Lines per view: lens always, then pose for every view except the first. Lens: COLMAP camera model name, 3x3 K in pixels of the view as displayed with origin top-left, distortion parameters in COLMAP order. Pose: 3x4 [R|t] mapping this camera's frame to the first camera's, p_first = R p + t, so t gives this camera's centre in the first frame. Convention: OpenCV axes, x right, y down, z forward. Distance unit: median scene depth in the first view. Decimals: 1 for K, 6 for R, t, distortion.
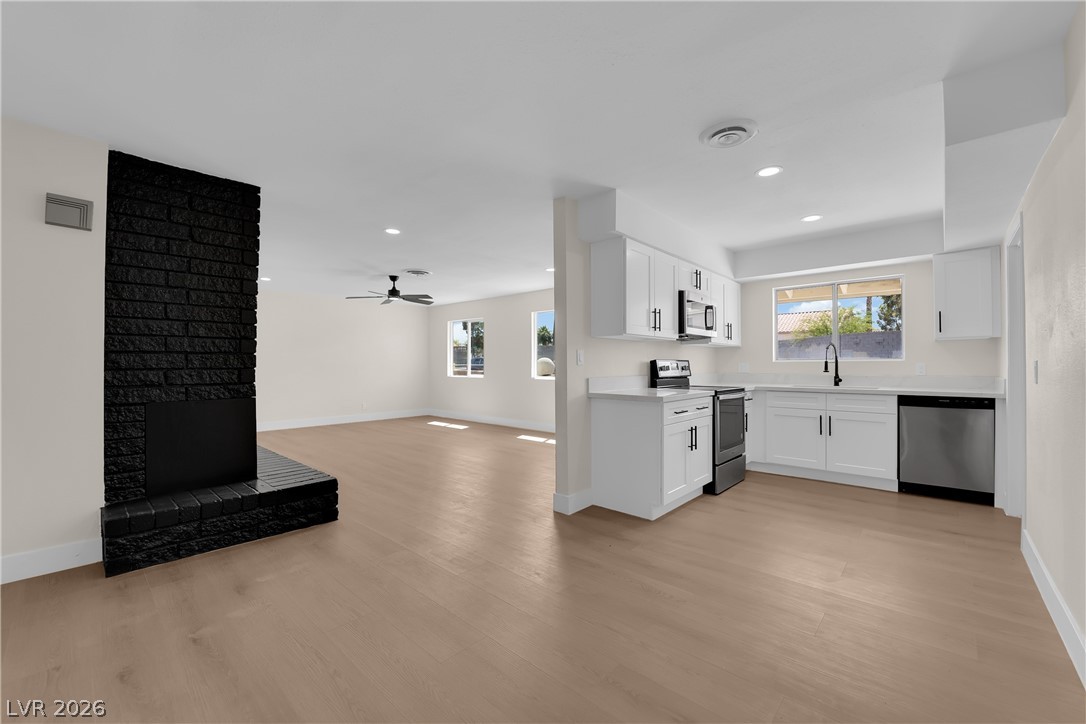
lens RADIAL K [[437.8, 0, 538.1], [0, 437.8, 364.0], [0, 0, 1]] dist [-0.006333, -0.005306]
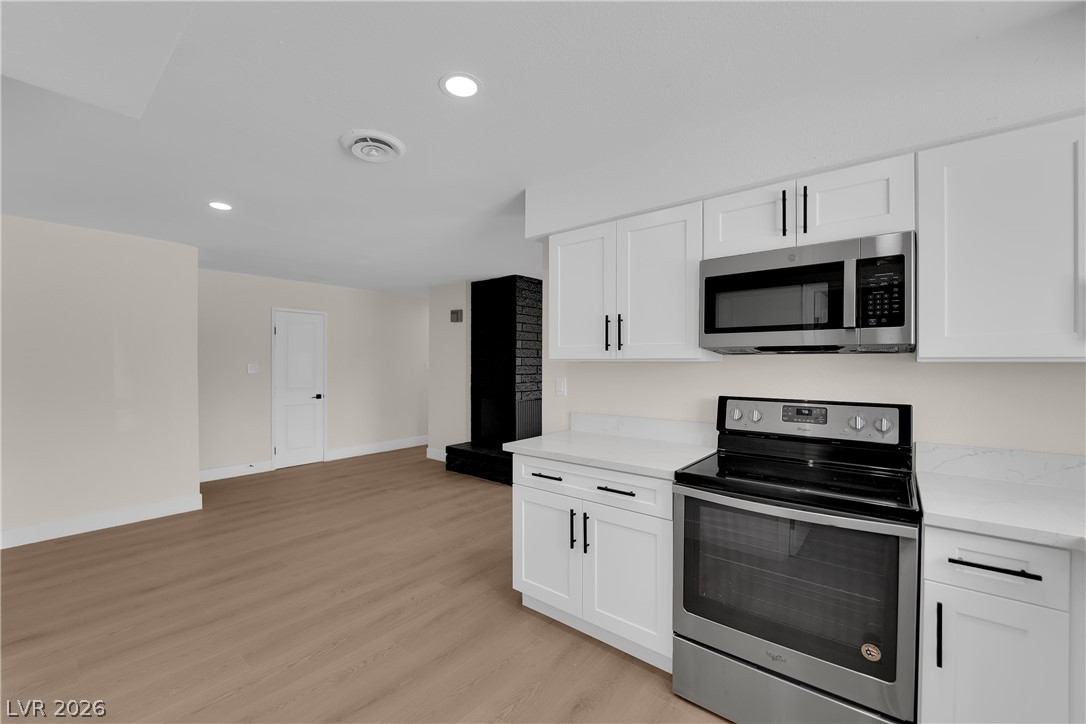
lens RADIAL K [[437.8, 0, 538.1], [0, 437.8, 364.0], [0, 0, 1]] dist [-0.006333, -0.005306]
pose [[0.055916, 0.000669, -0.998435, 0.847064], [-0.000675, 1.000000, 0.000632, -0.052988], [0.998435, 0.000638, 0.055917, 0.810246]]
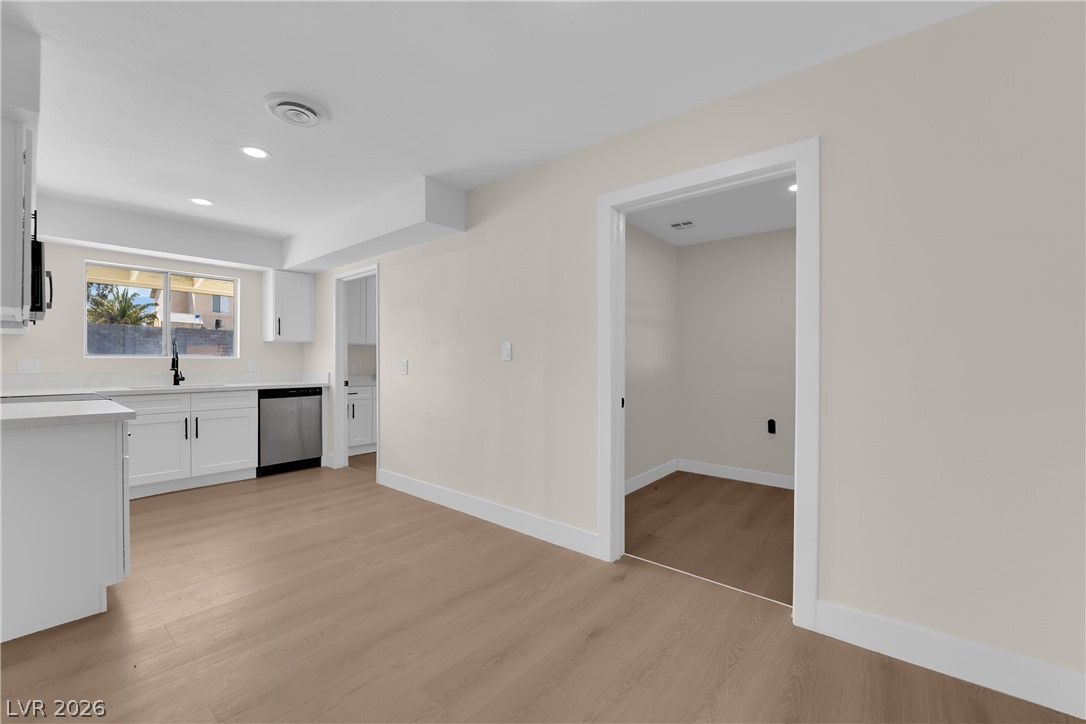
lens RADIAL K [[437.8, 0, 538.1], [0, 437.8, 364.0], [0, 0, 1]] dist [-0.006333, -0.005306]
pose [[-0.054157, -0.003749, 0.998525, -0.318243], [-0.004793, 0.999982, 0.003494, -0.001327], [-0.998521, -0.004597, -0.054174, 0.344020]]
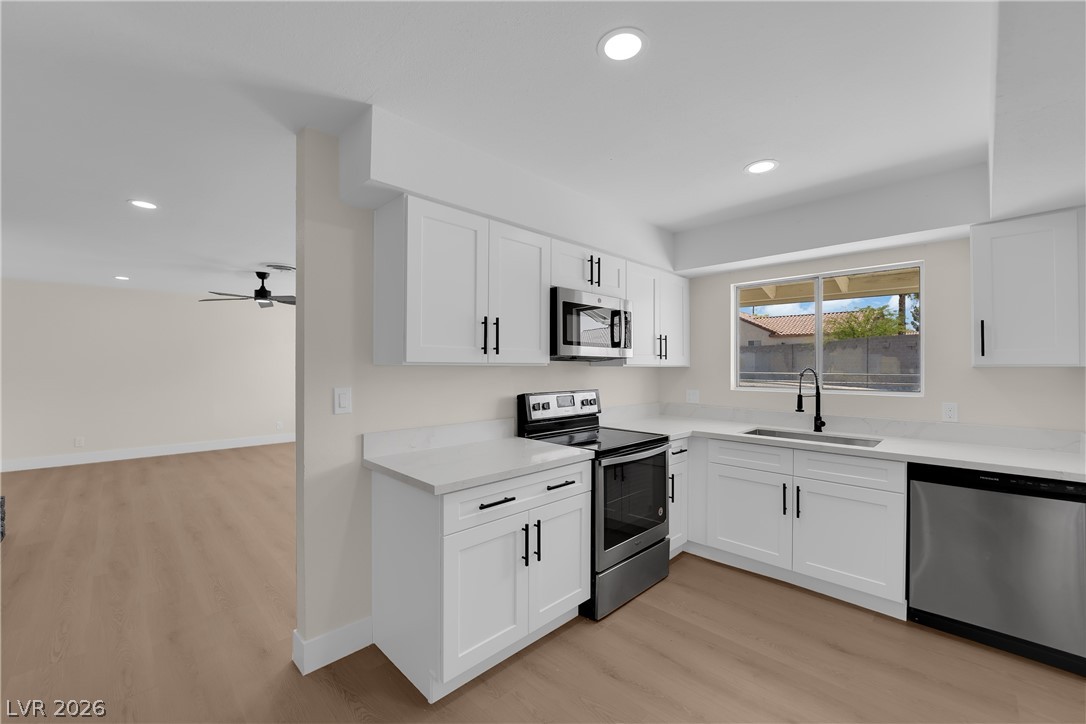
lens RADIAL K [[437.8, 0, 538.1], [0, 437.8, 364.0], [0, 0, 1]] dist [-0.006333, -0.005306]
pose [[0.998750, 0.004723, -0.049758, 0.347642], [-0.004791, 0.999988, -0.001238, -0.058134], [0.049751, 0.001475, 0.998761, 0.377514]]
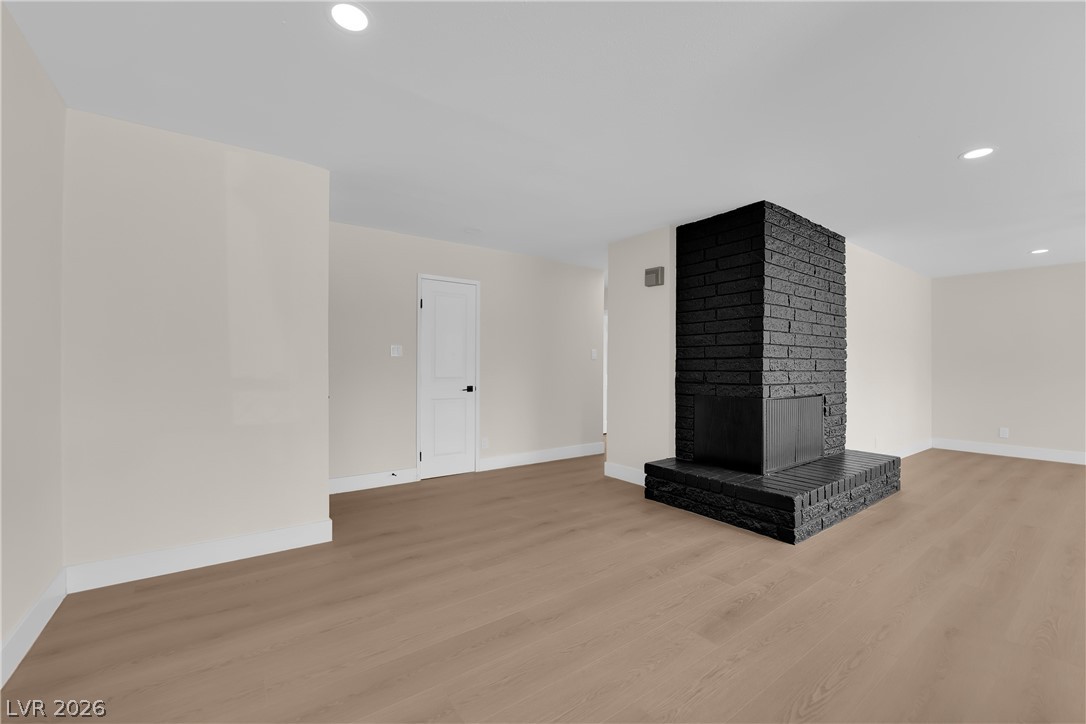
lens RADIAL K [[437.8, 0, 538.1], [0, 437.8, 364.0], [0, 0, 1]] dist [-0.006333, -0.005306]
pose [[-0.201086, -0.005353, -0.979559, 0.415340], [-0.004136, 0.999981, -0.004616, -0.000824], [0.979565, 0.003123, -0.201104, 0.552514]]
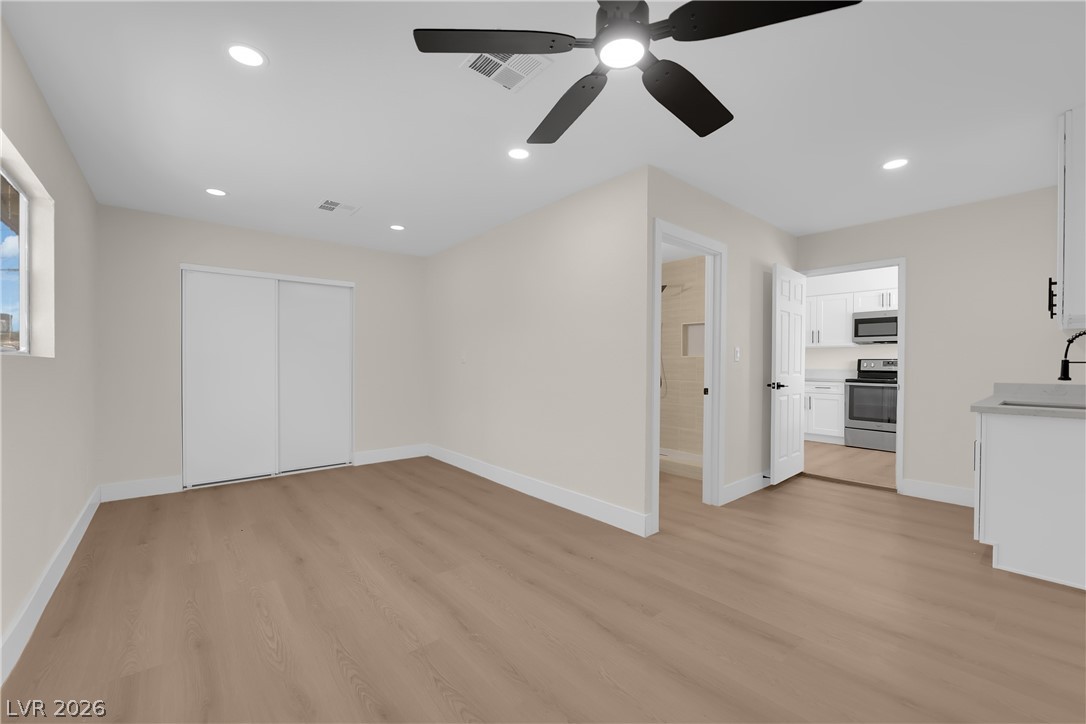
lens RADIAL K [[437.8, 0, 538.1], [0, 437.8, 364.0], [0, 0, 1]] dist [-0.006333, -0.005306]
pose [[-0.128013, 0.004582, -0.991762, 2.040693], [-0.003485, 0.999981, 0.005069, 0.003543], [0.991766, 0.004105, -0.127995, 0.110989]]
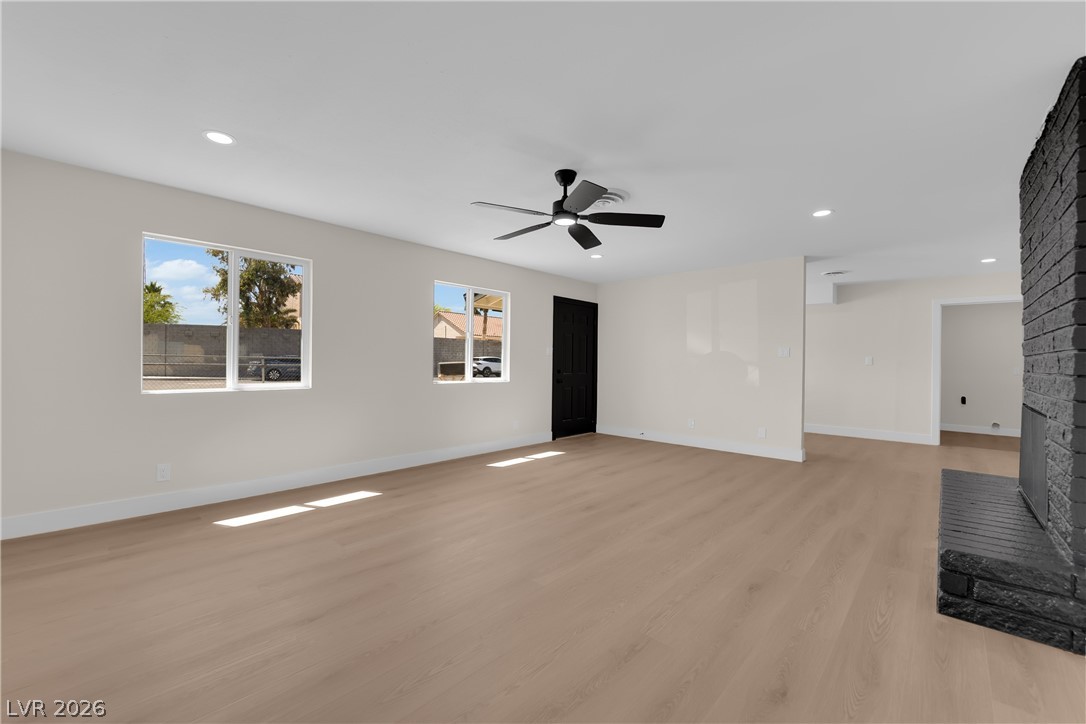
lens RADIAL K [[437.8, 0, 538.1], [0, 437.8, 364.0], [0, 0, 1]] dist [-0.006333, -0.005306]
pose [[0.011574, -0.005152, 0.999920, -1.253065], [-0.010348, 0.999933, 0.005271, -0.000327], [-0.999879, -0.010409, 0.011520, 1.712330]]
